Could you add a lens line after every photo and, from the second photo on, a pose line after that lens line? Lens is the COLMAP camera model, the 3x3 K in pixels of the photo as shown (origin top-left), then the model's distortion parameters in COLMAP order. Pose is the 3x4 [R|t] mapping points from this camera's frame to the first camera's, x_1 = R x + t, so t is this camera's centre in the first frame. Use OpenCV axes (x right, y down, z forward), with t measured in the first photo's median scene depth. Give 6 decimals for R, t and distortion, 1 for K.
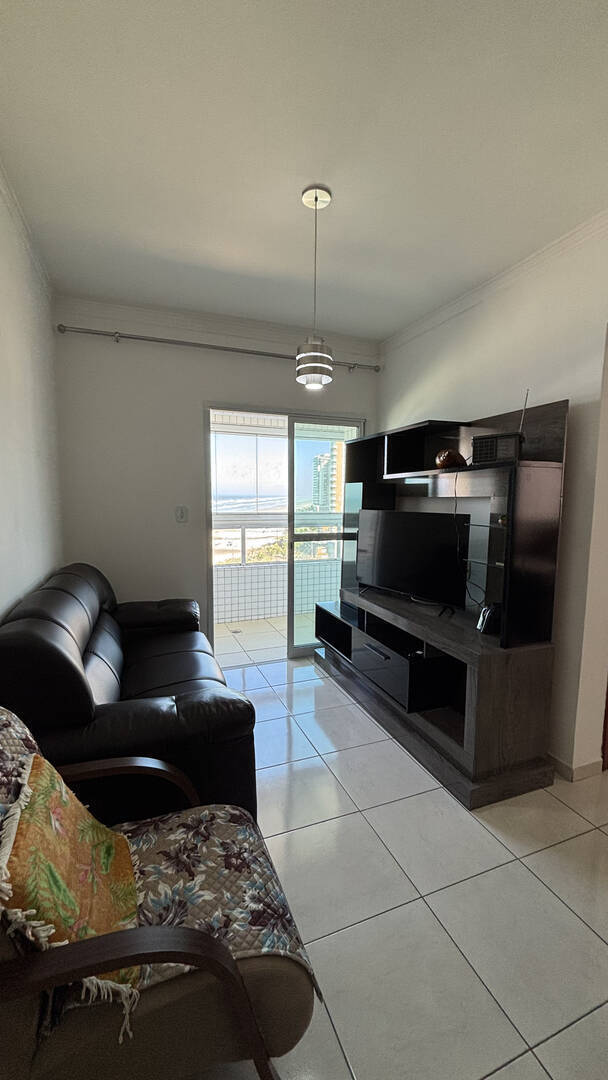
lens RADIAL K [[424.9, 0, 309.4], [0, 424.9, 534.3], [0, 0, 1]] dist [0.020434, 0.000055]
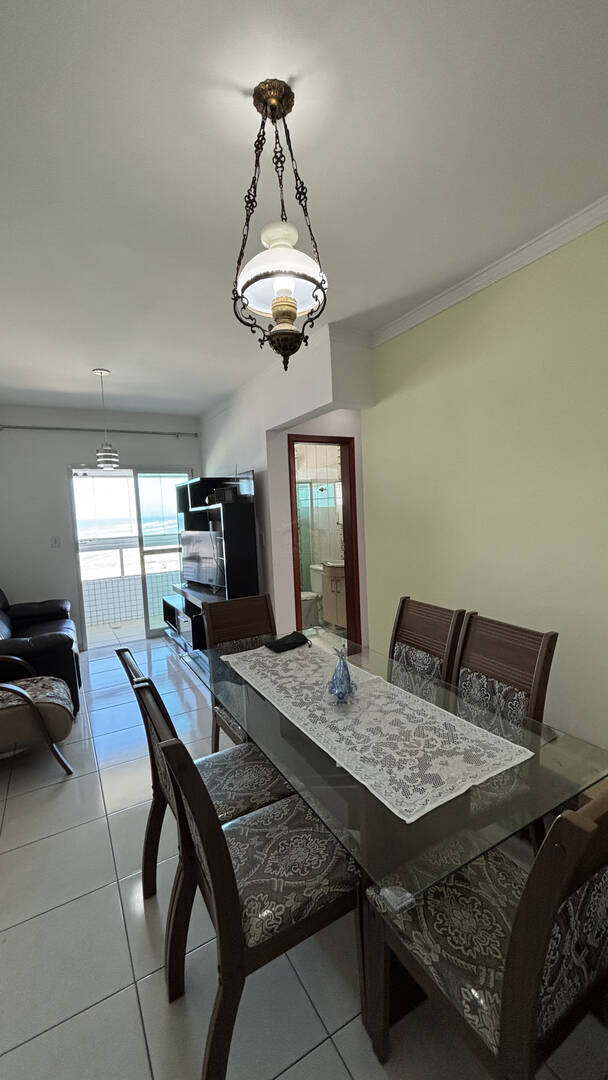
lens RADIAL K [[433.6, 0, 306.9], [0, 433.6, 541.3], [0, 0, 1]] dist [0.011370, -0.005329]
pose [[0.990497, -0.065501, 0.120933, 0.363400], [0.067940, 0.997559, -0.016152, 0.029274], [-0.119580, 0.024214, 0.992529, -0.570550]]
